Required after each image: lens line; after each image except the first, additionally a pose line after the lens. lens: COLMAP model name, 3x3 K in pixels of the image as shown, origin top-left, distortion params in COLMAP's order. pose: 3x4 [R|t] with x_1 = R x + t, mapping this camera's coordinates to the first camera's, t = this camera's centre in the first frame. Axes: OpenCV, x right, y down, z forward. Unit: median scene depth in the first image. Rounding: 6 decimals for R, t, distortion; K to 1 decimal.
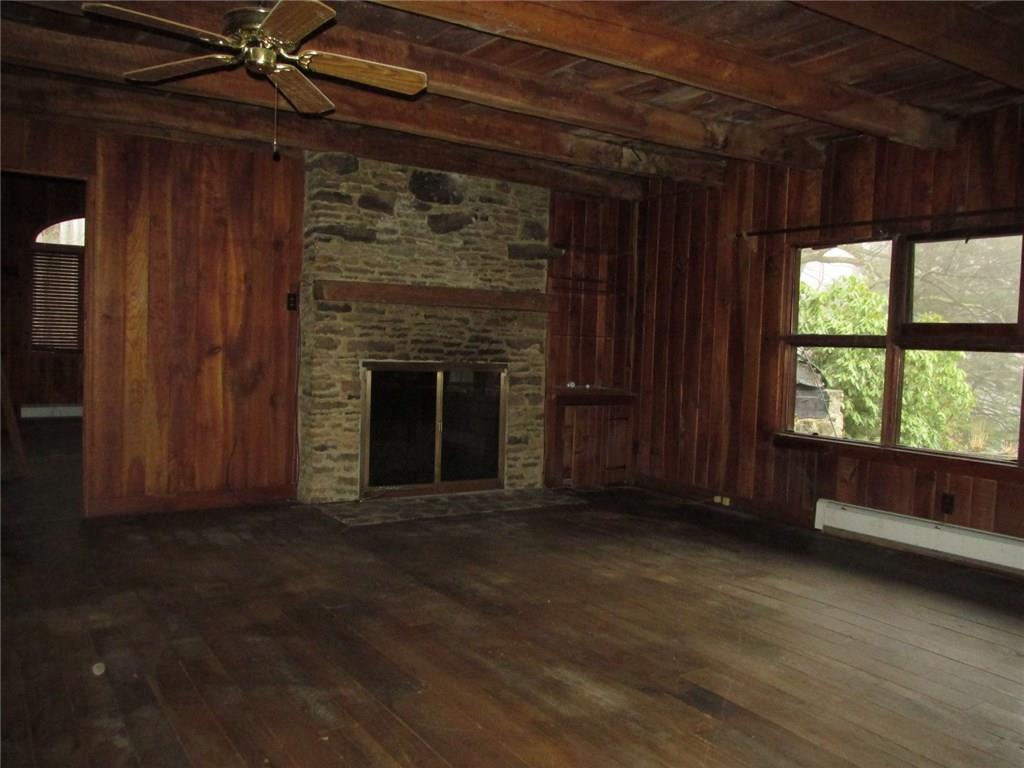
lens RADIAL K [[853.4, 0, 512.4], [0, 853.4, 385.0], [0, 0, 1]] dist [-0.017840, -0.028809]
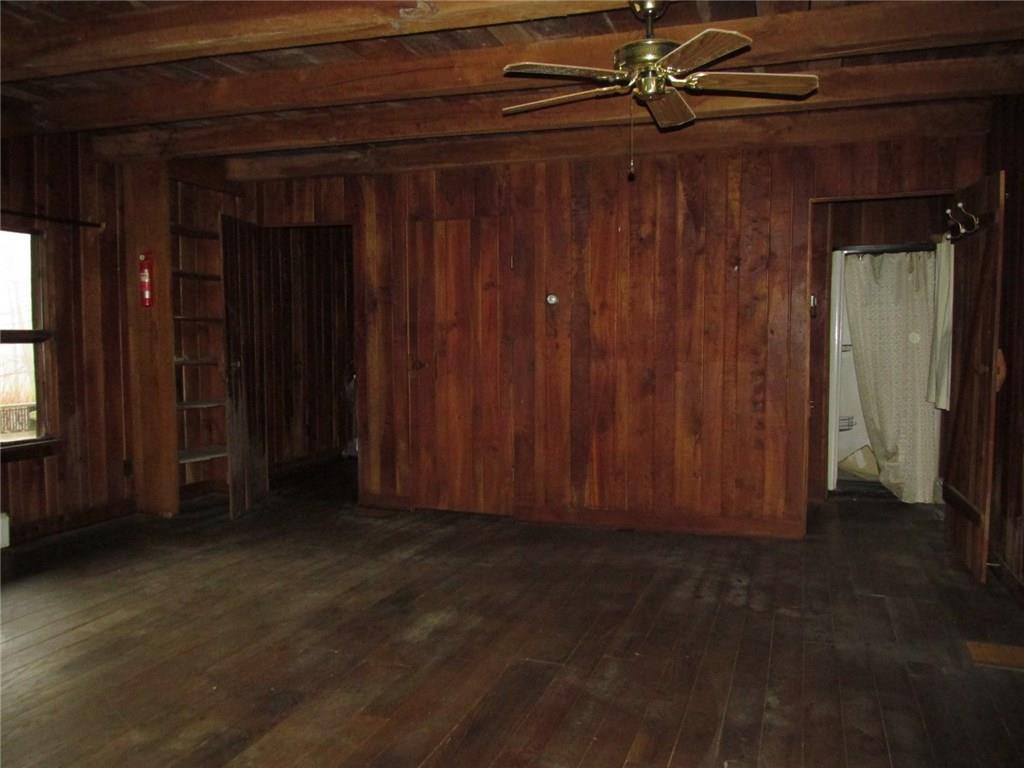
lens RADIAL K [[853.4, 0, 512.4], [0, 853.4, 386.4], [0, 0, 1]] dist [-0.017840, -0.028809]
pose [[-0.615719, -0.078519, 0.784044, -0.947415], [0.026606, 0.992384, 0.120278, -0.140277], [-0.787517, 0.094918, -0.608940, 1.641176]]
